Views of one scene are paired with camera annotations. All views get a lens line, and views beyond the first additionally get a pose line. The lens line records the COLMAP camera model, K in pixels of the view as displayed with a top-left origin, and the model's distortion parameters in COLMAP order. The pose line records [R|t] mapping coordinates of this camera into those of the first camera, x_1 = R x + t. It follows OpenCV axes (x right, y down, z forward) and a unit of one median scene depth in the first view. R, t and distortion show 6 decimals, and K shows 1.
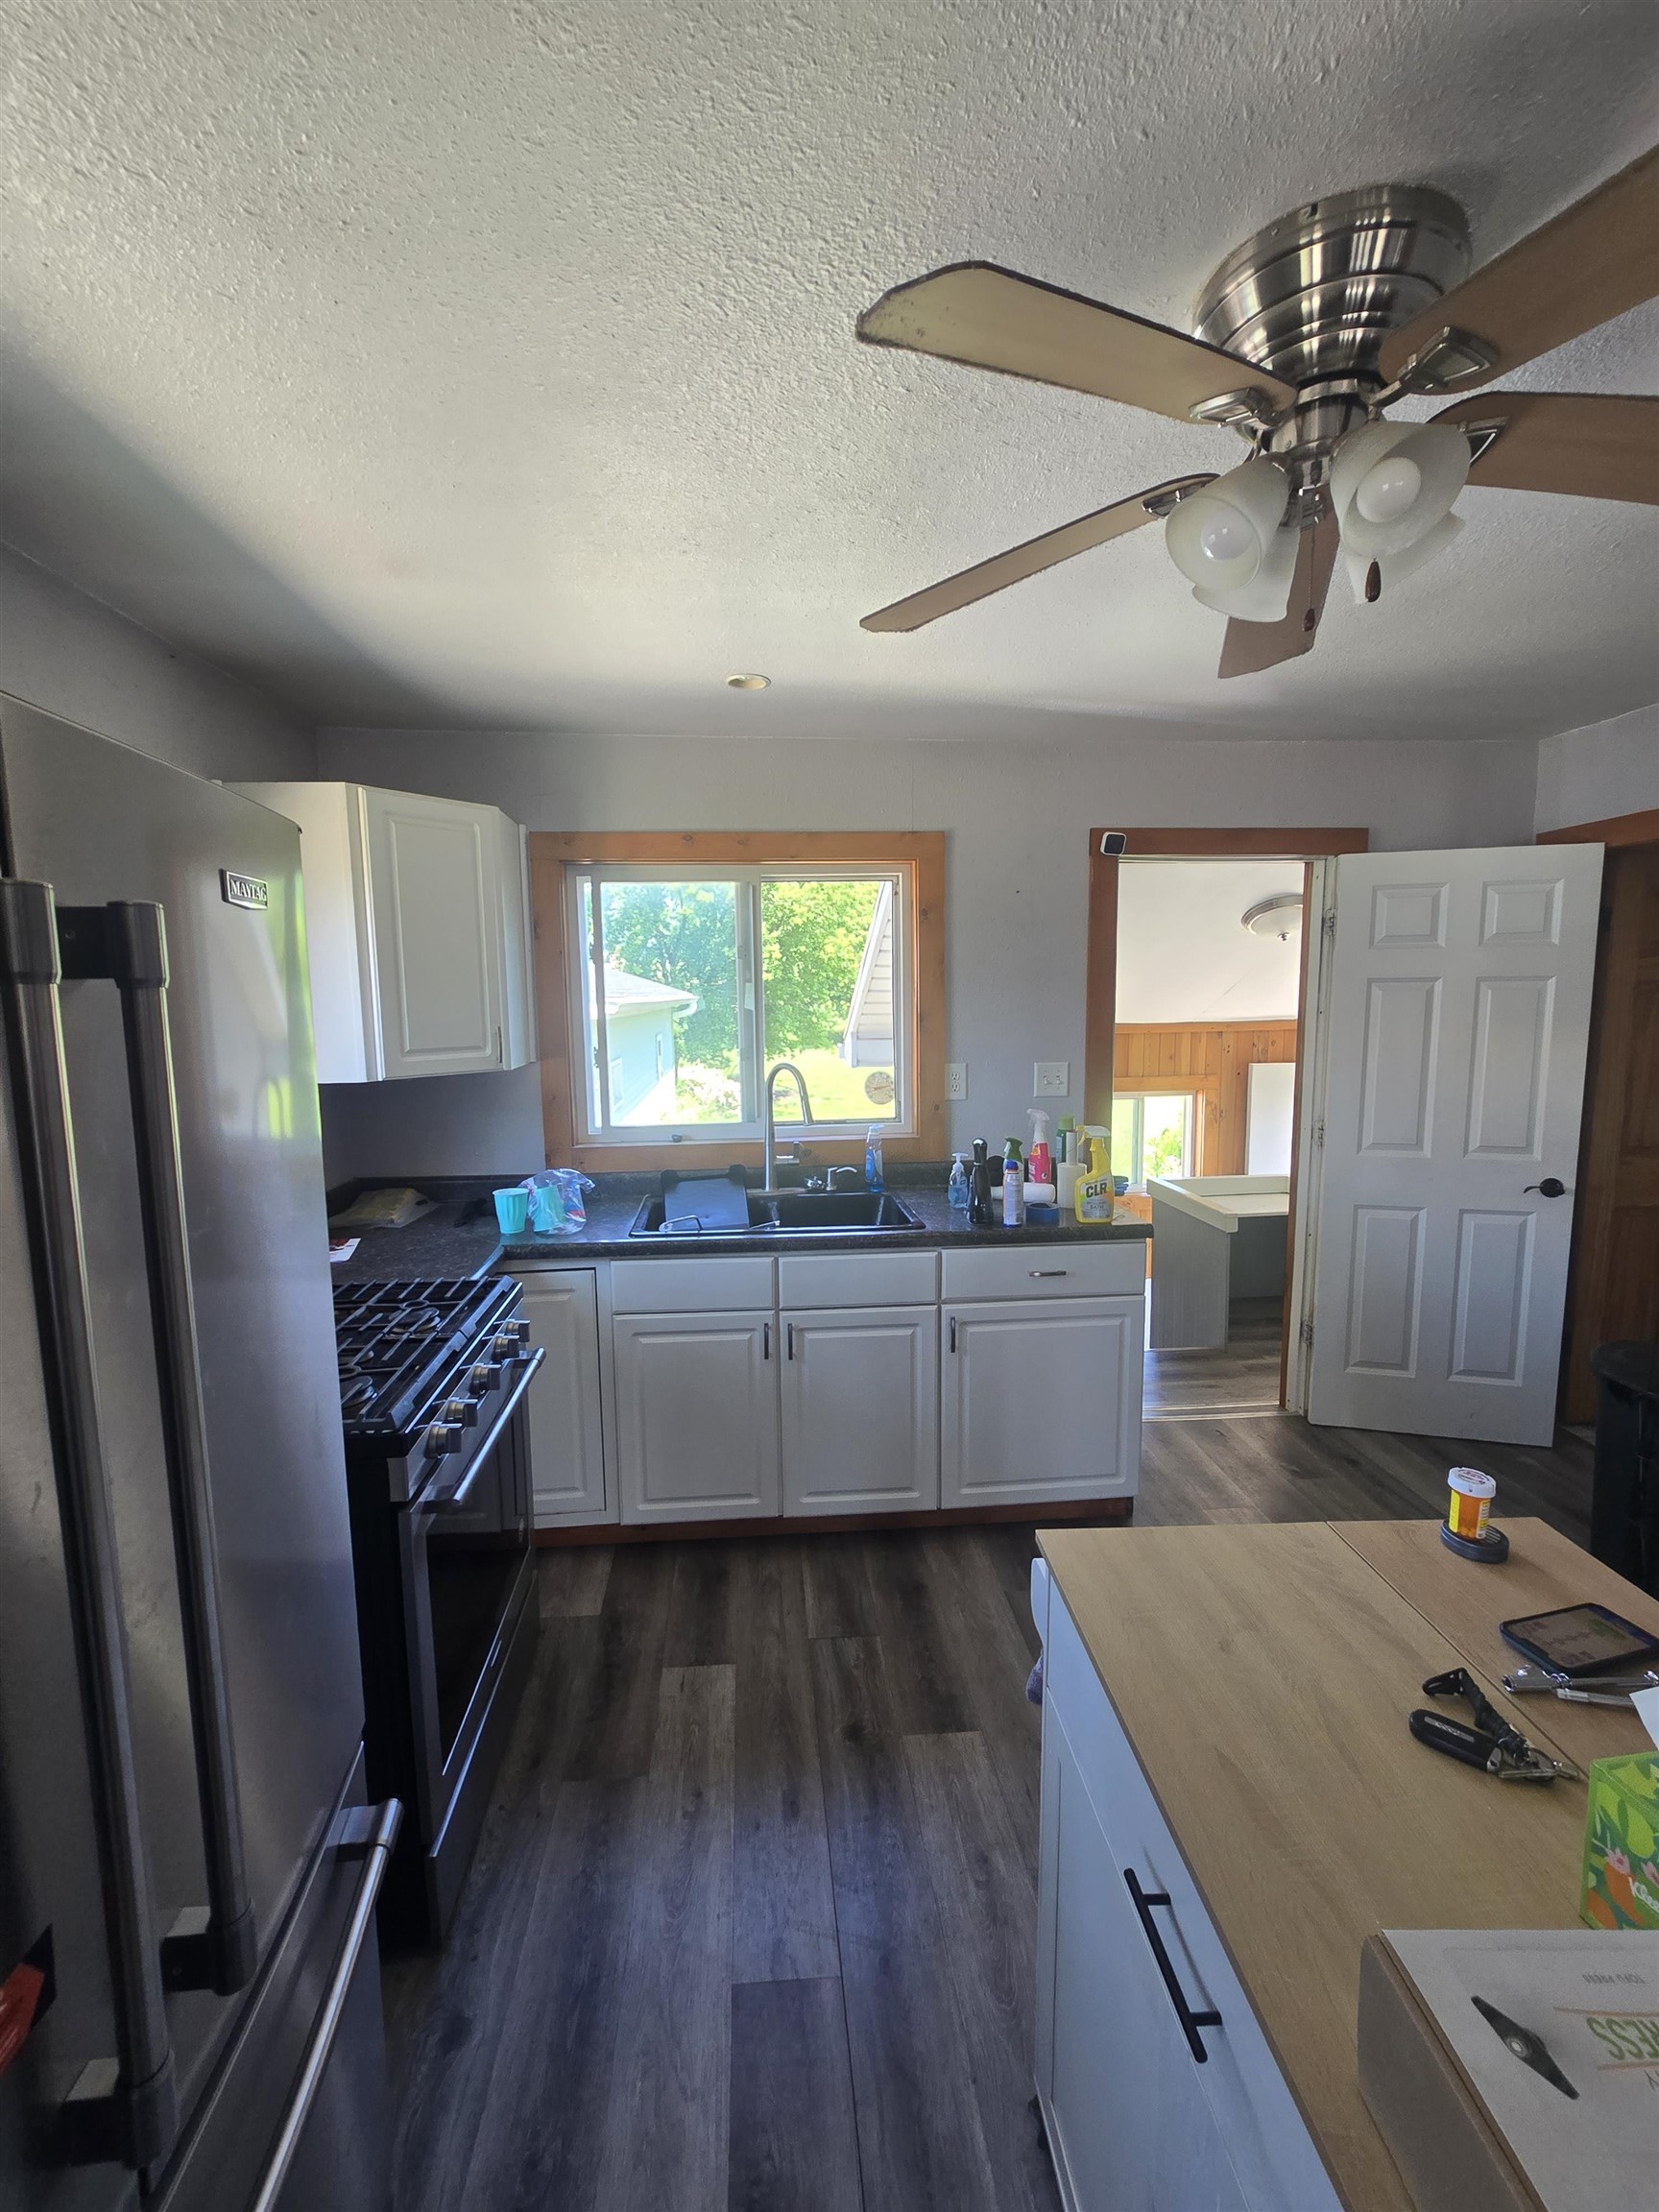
lens RADIAL K [[906.9, 0, 813.7], [0, 906.9, 1091.6], [0, 0, 1]] dist [-0.003545, 0.000203]
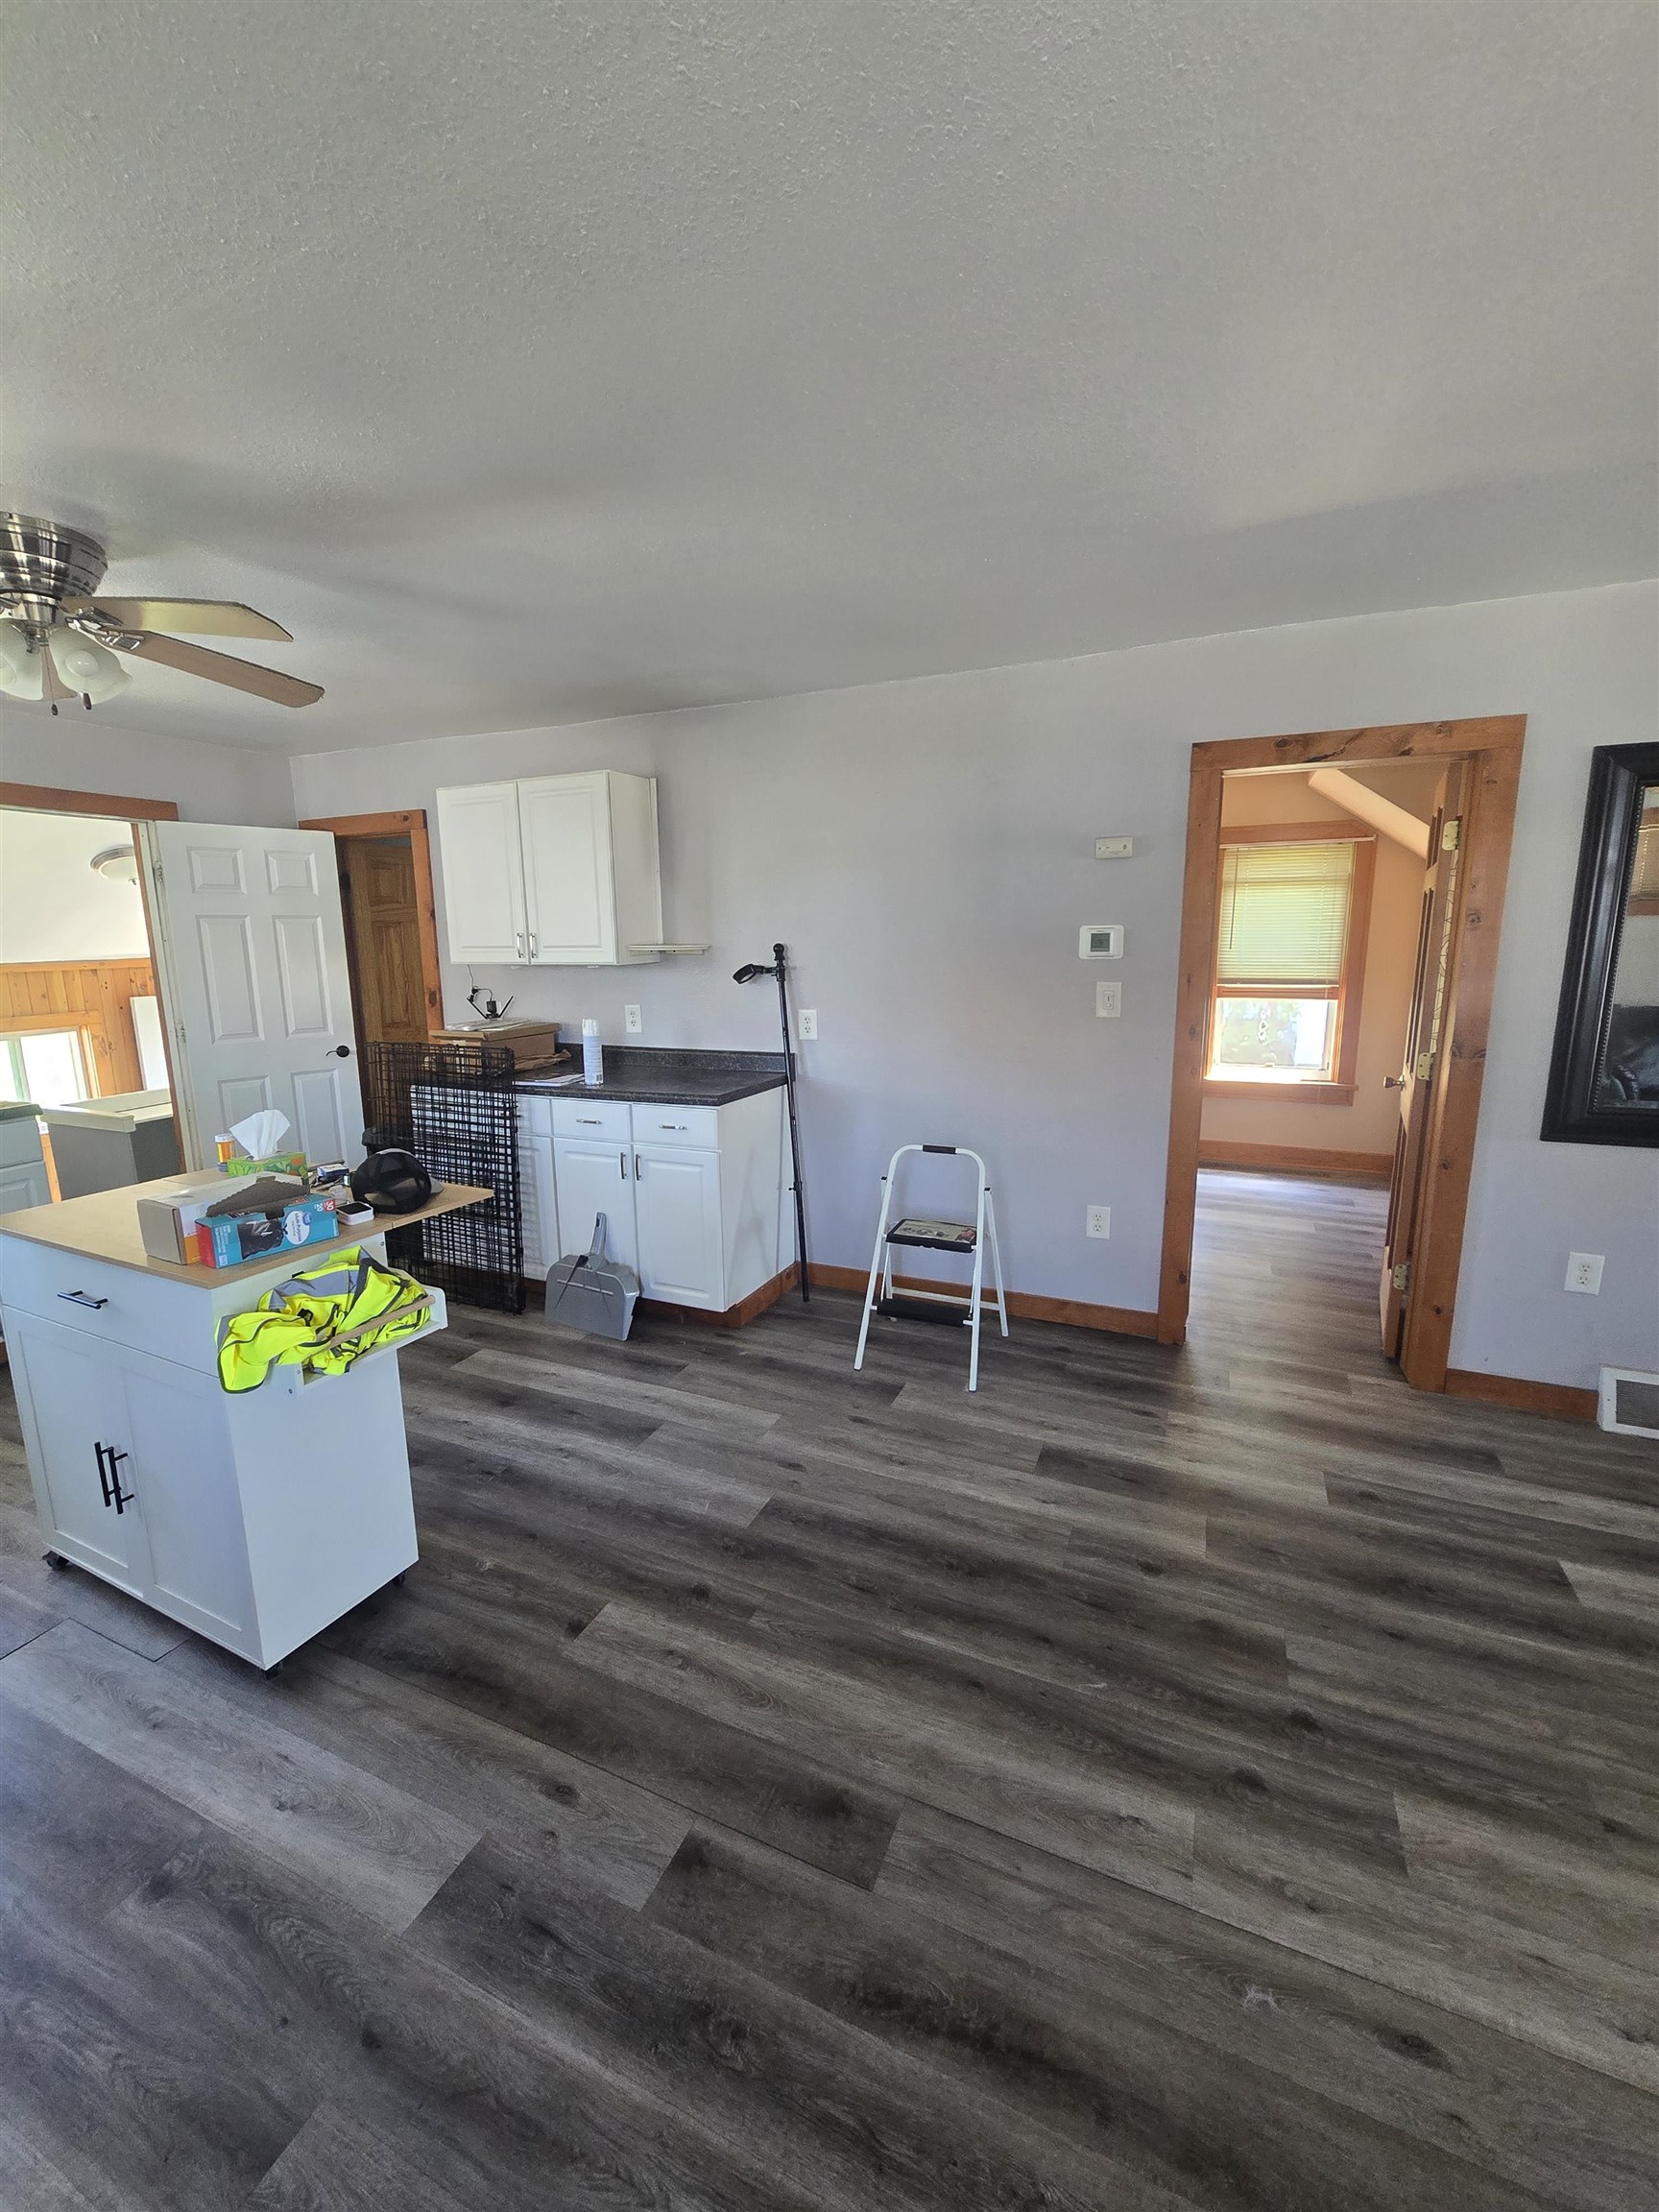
lens RADIAL K [[906.9, 0, 811.2], [0, 906.9, 1106.9], [0, 0, 1]] dist [-0.003545, 0.000203]
pose [[0.480880, -0.156865, 0.862640, -0.165217], [0.098891, 0.987291, 0.124405, 0.081223], [-0.871192, 0.025484, 0.490281, -0.464088]]
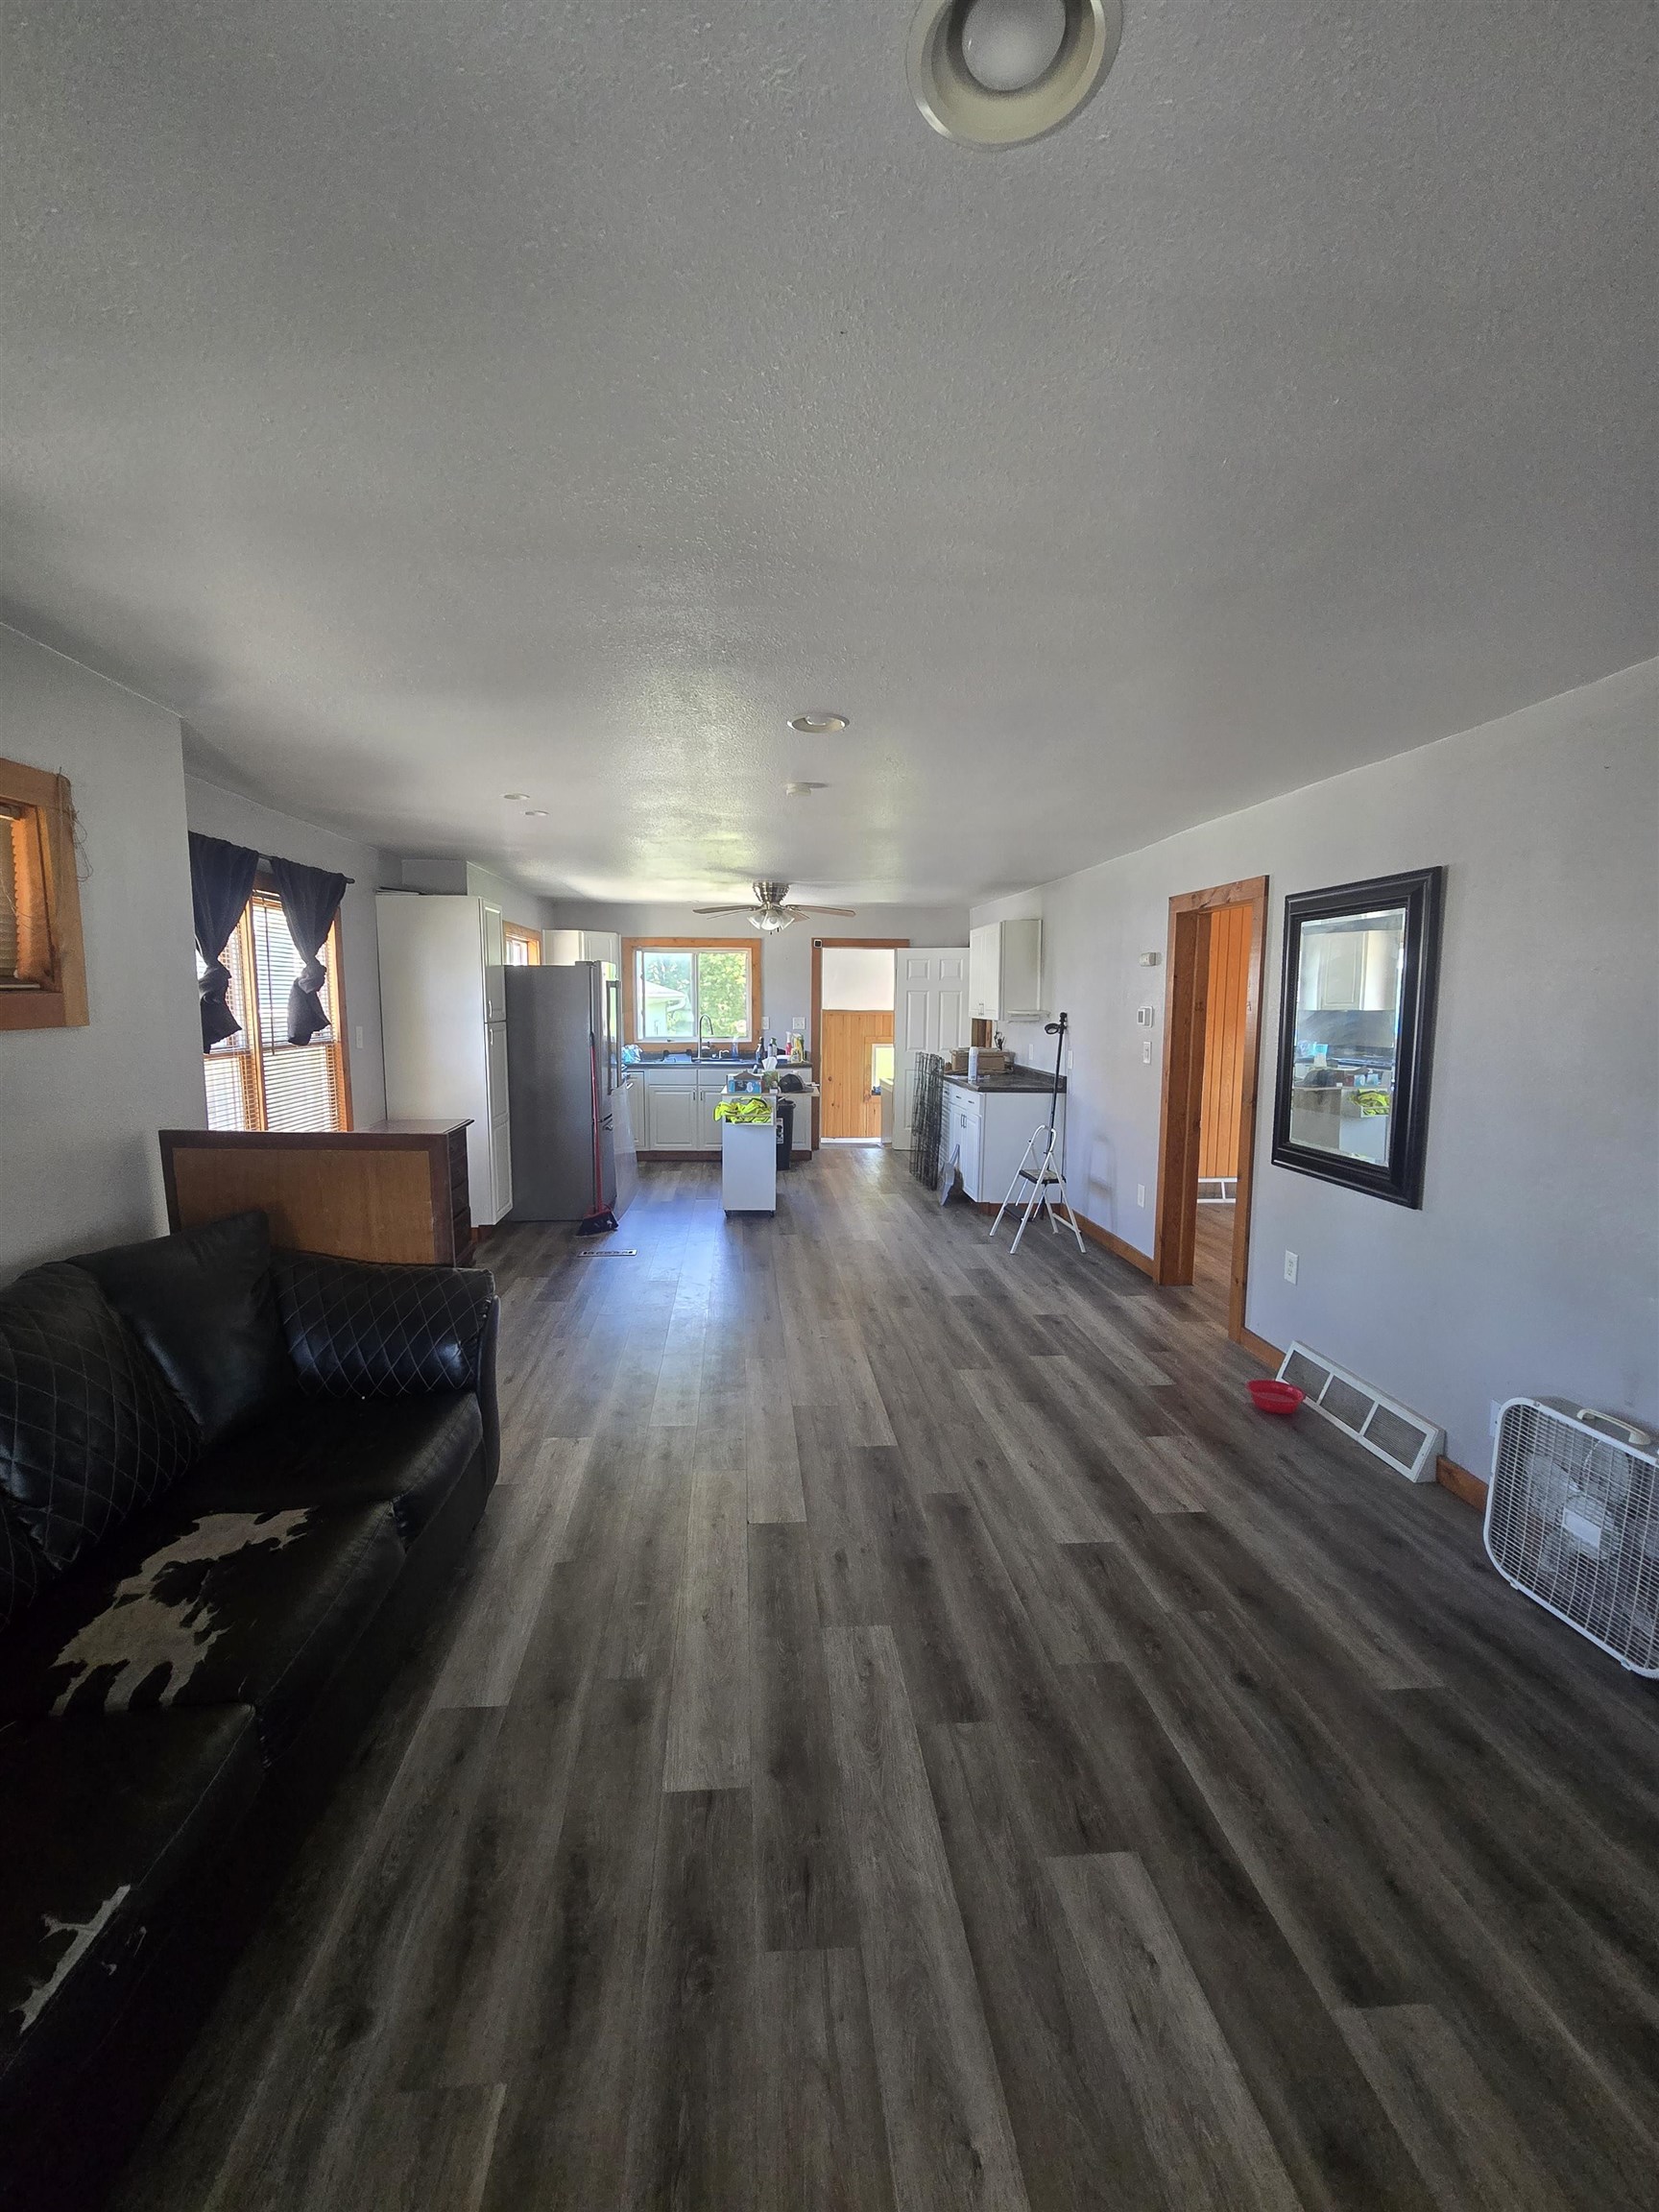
lens RADIAL K [[906.9, 0, 805.0], [0, 906.9, 1102.8], [0, 0, 1]] dist [-0.003545, 0.000203]
pose [[0.999806, 0.019716, 0.000210, 0.286941], [-0.019717, 0.999755, 0.010020, 0.209124], [-0.000012, -0.010022, 0.999950, -1.900351]]
